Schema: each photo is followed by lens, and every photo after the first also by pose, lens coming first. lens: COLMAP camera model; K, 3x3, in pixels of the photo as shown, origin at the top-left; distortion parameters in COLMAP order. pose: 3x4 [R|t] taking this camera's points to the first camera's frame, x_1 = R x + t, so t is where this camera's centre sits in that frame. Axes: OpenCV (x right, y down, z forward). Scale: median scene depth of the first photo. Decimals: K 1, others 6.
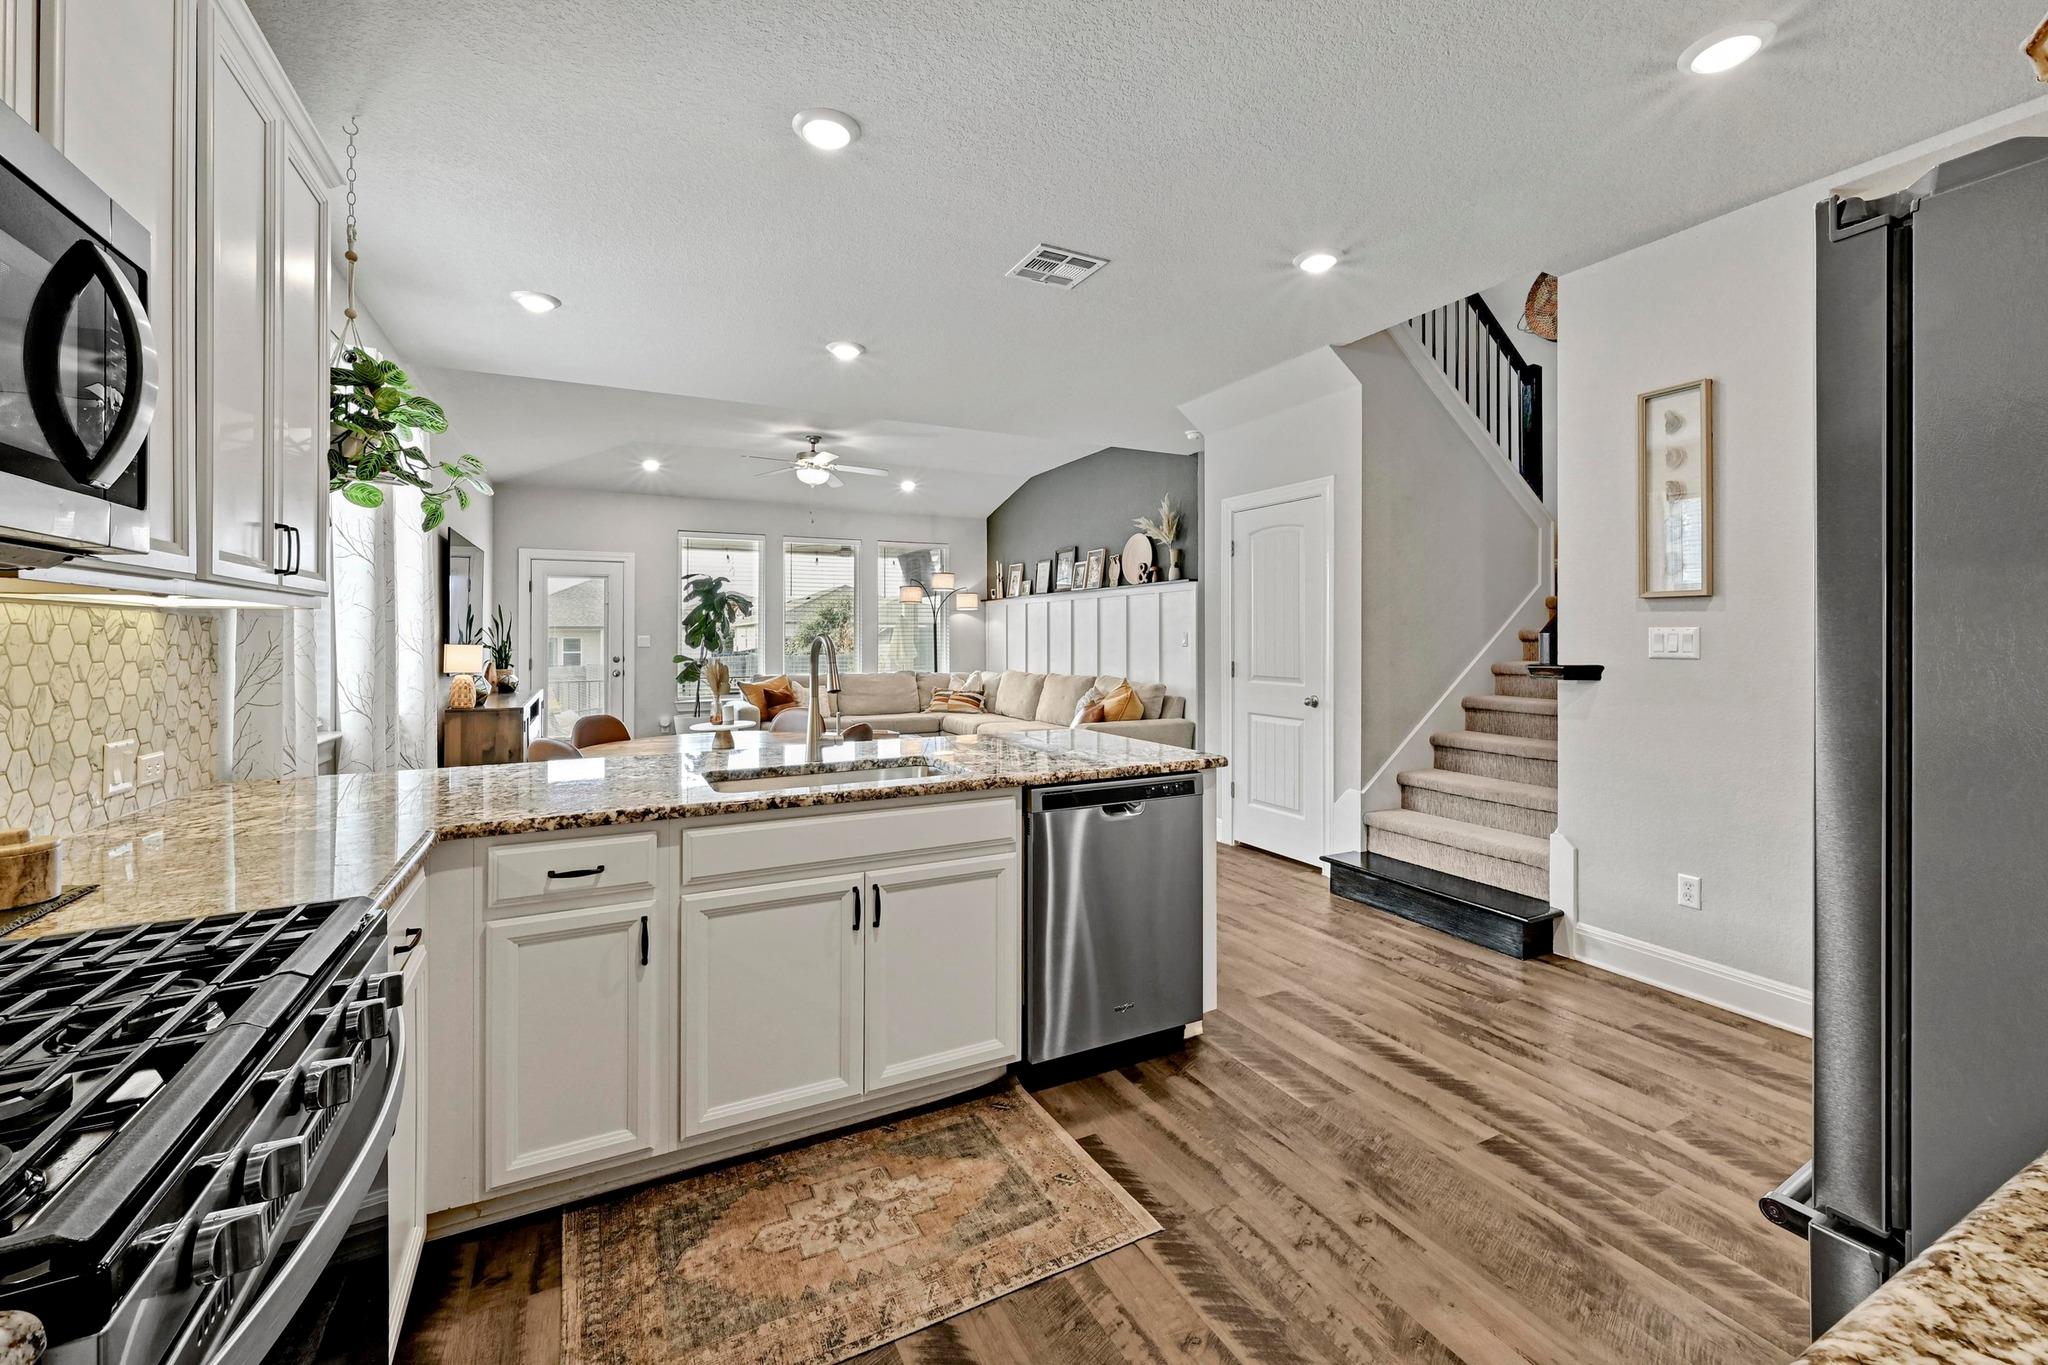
lens RADIAL K [[830.9, 0, 1012.6], [0, 830.9, 632.4], [0, 0, 1]] dist [-0.002208, 0.000009]
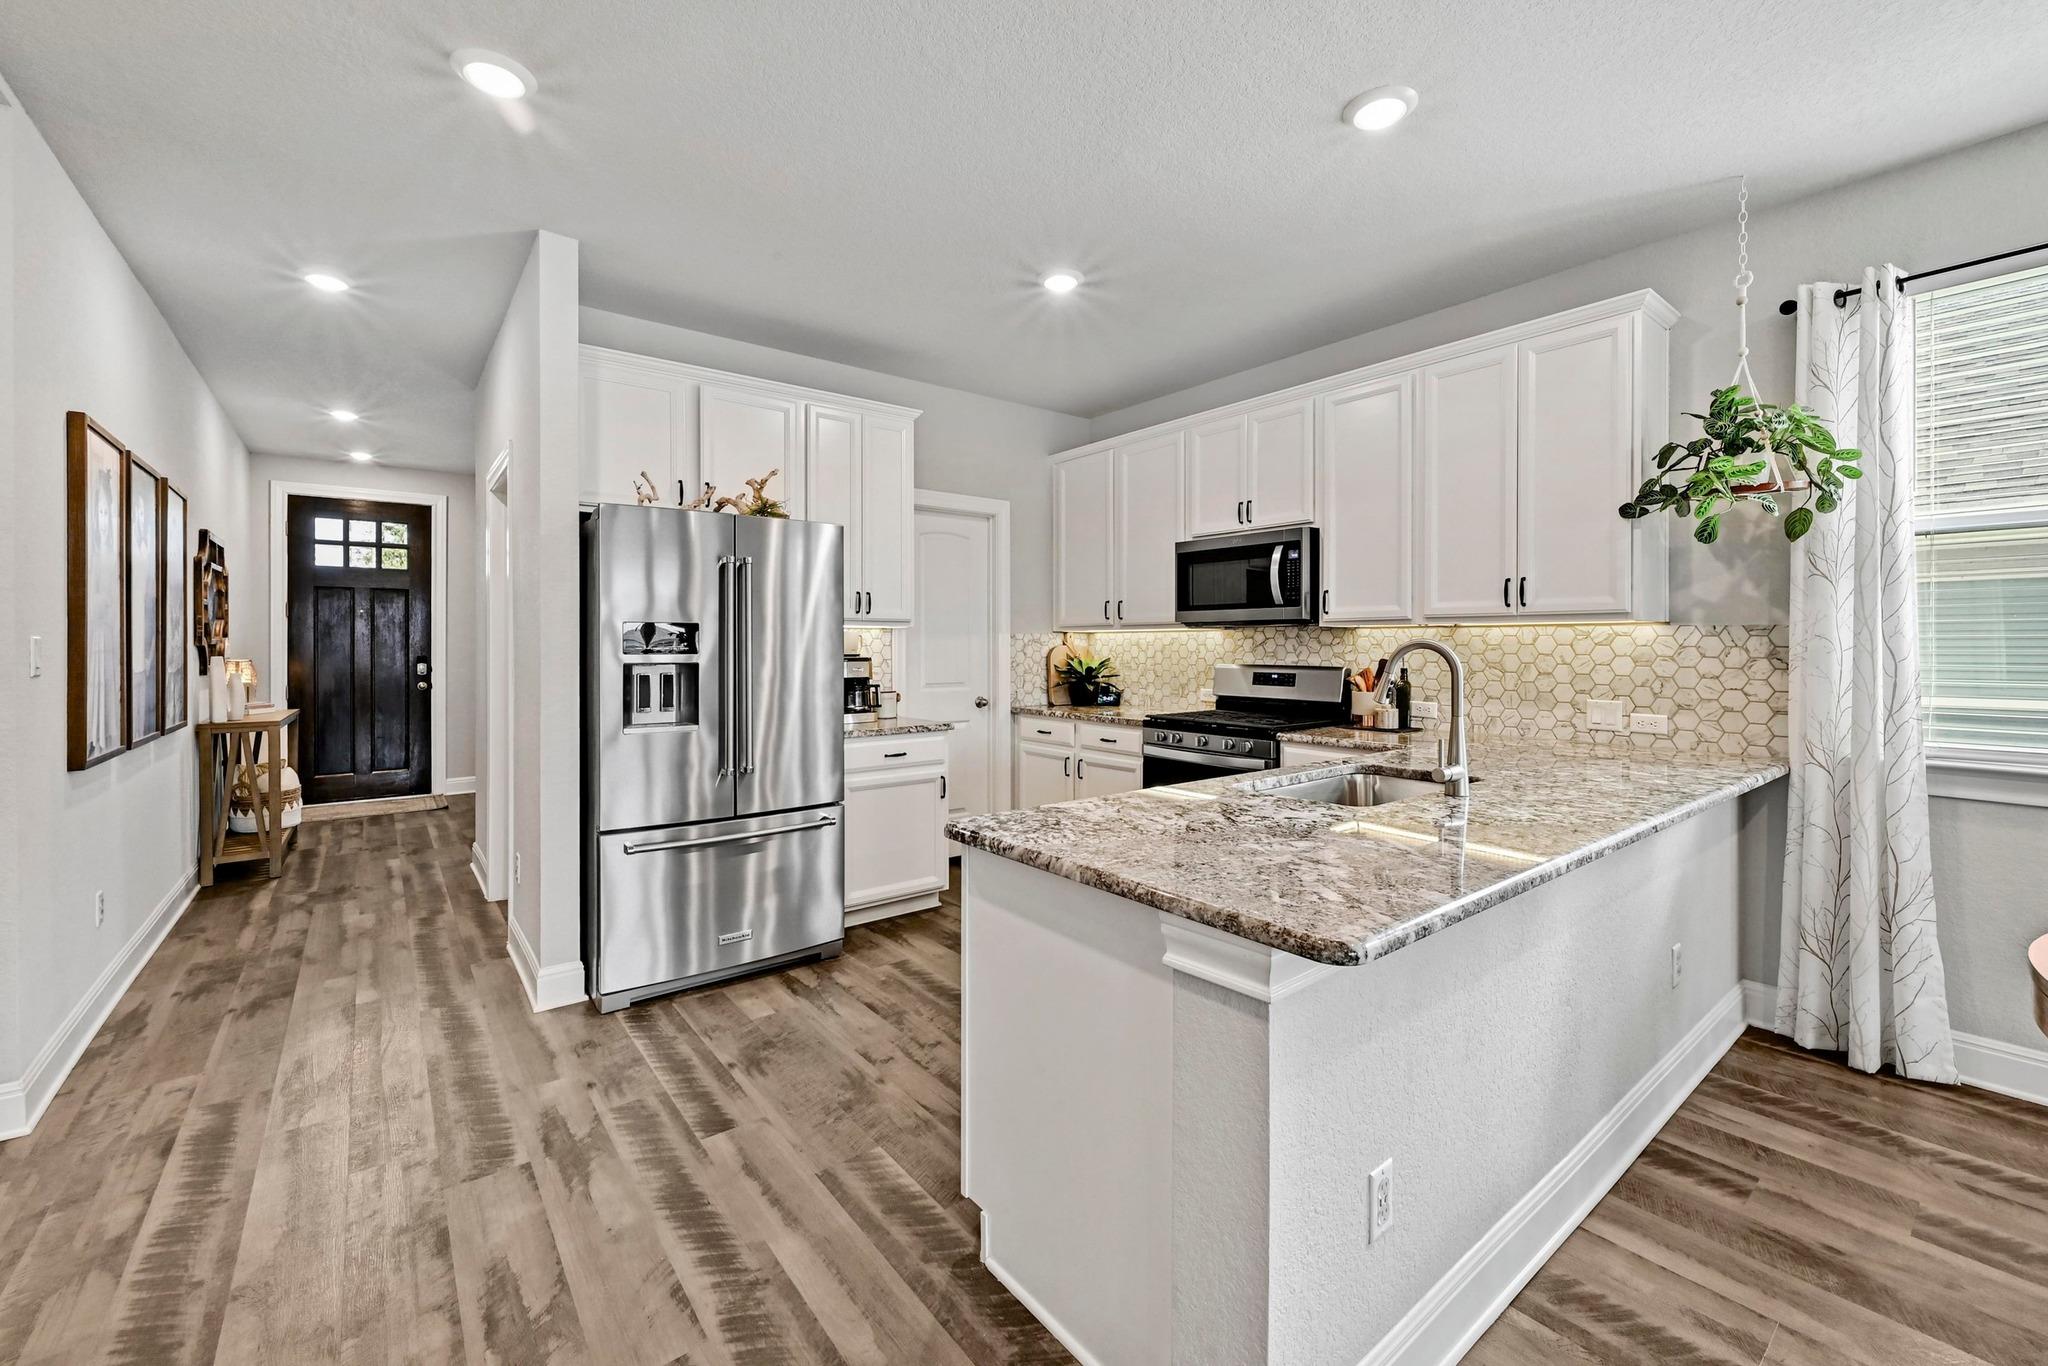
lens RADIAL K [[830.9, 0, 1022.8], [0, 830.9, 646.1], [0, 0, 1]] dist [-0.002208, 0.000009]
pose [[-0.978015, 0.004741, -0.208478, 0.132027], [0.004842, 0.999988, 0.000026, 0.002844], [0.208476, -0.000984, -0.978027, 0.657993]]
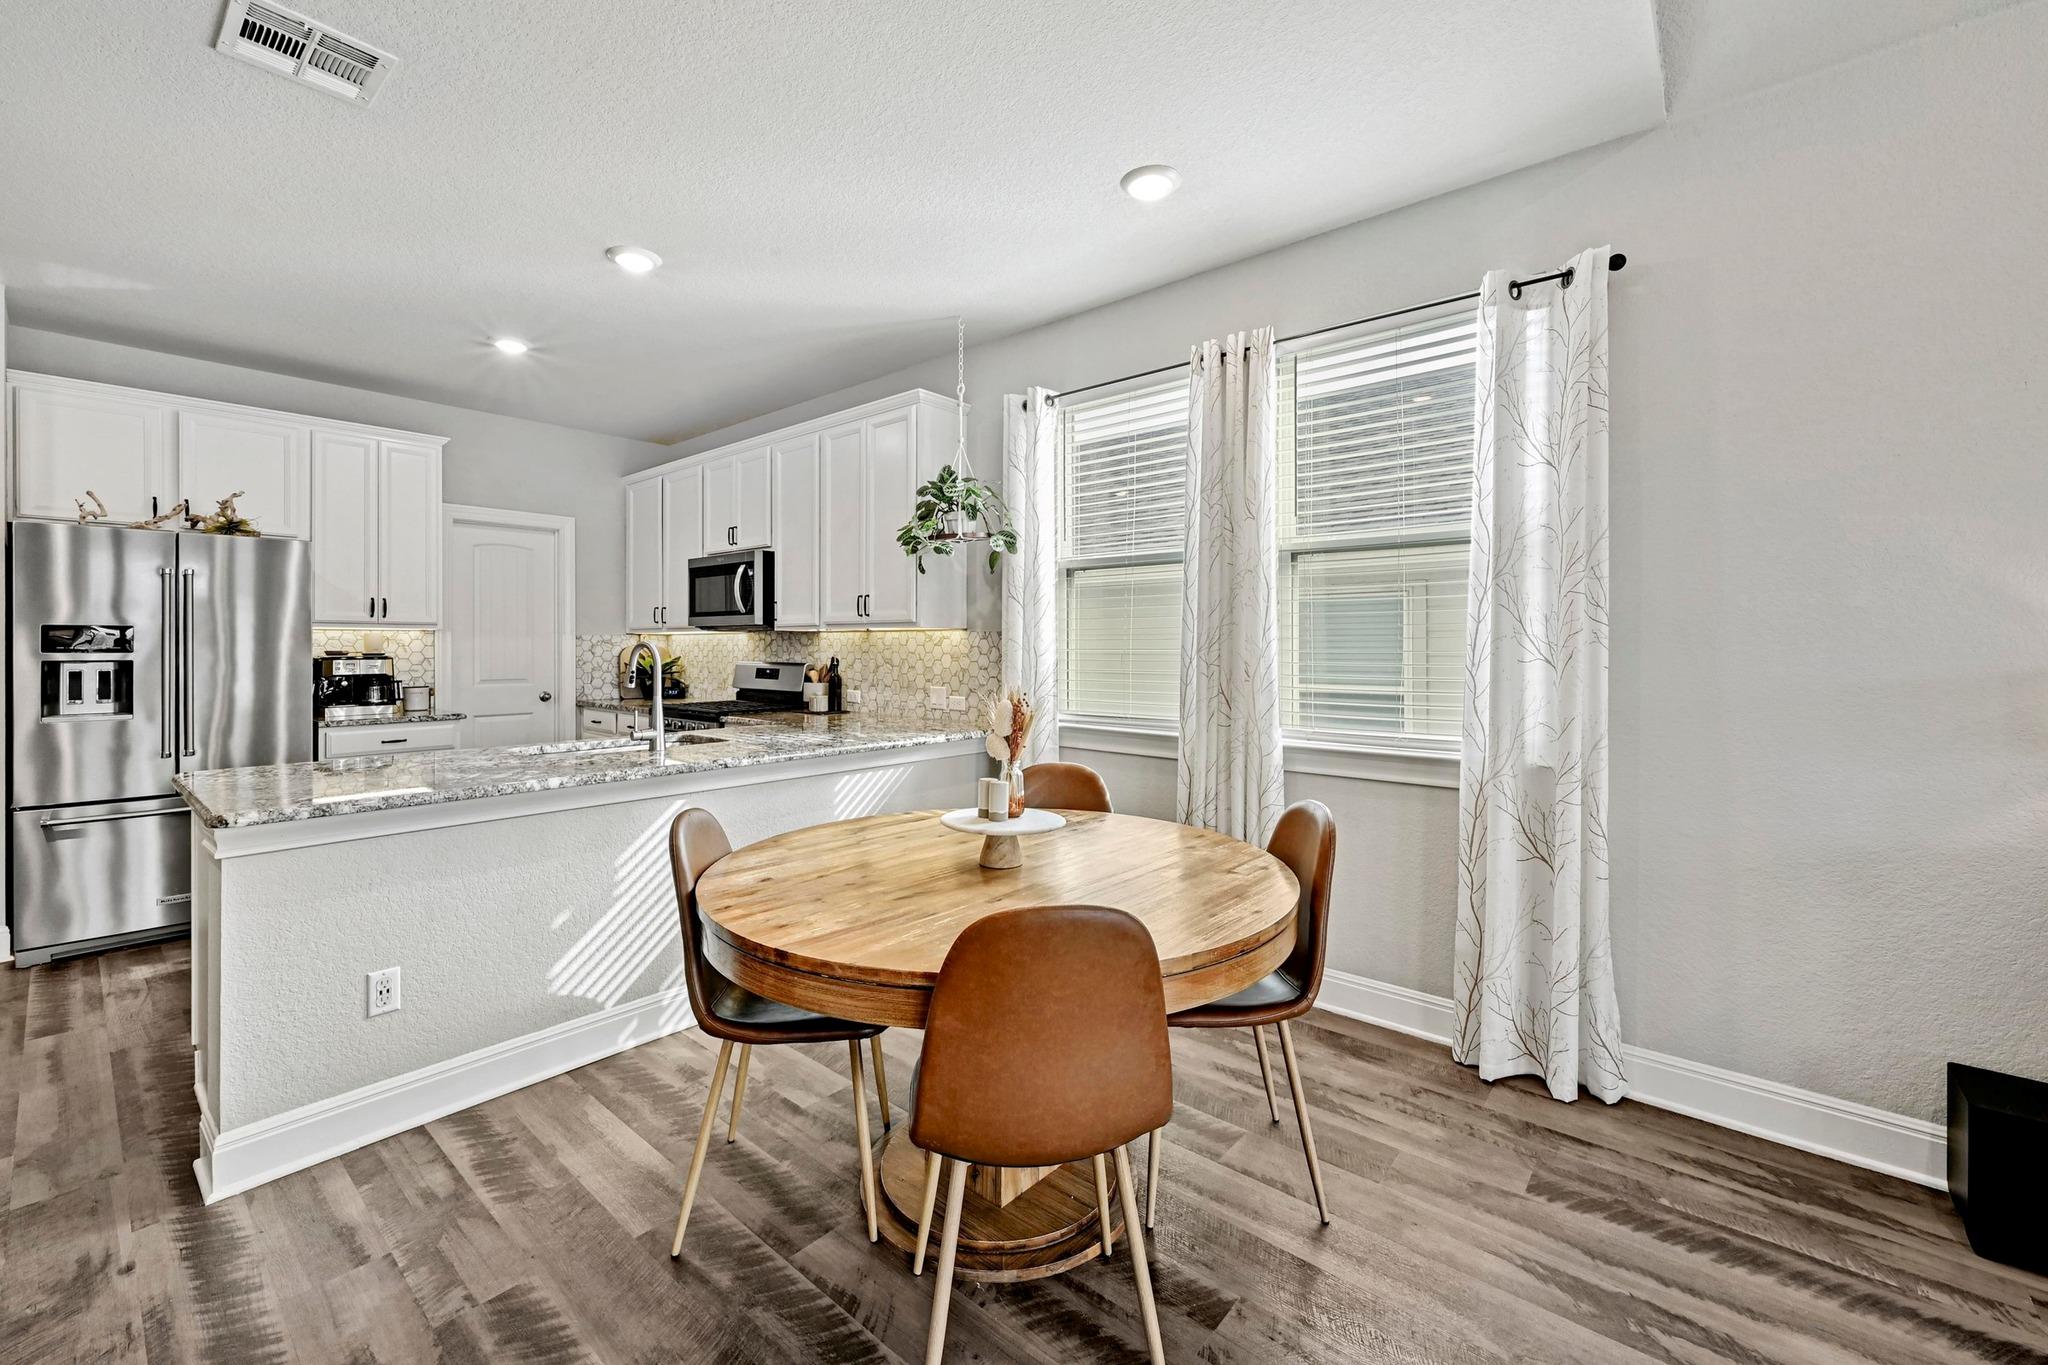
lens RADIAL K [[830.9, 0, 1018.7], [0, 830.9, 645.0], [0, 0, 1]] dist [-0.002208, 0.000009]
pose [[-0.920553, 0.003578, -0.390602, -0.097396], [0.004432, 0.999989, -0.001285, 0.004540], [0.390593, -0.002914, -0.920559, 0.873297]]
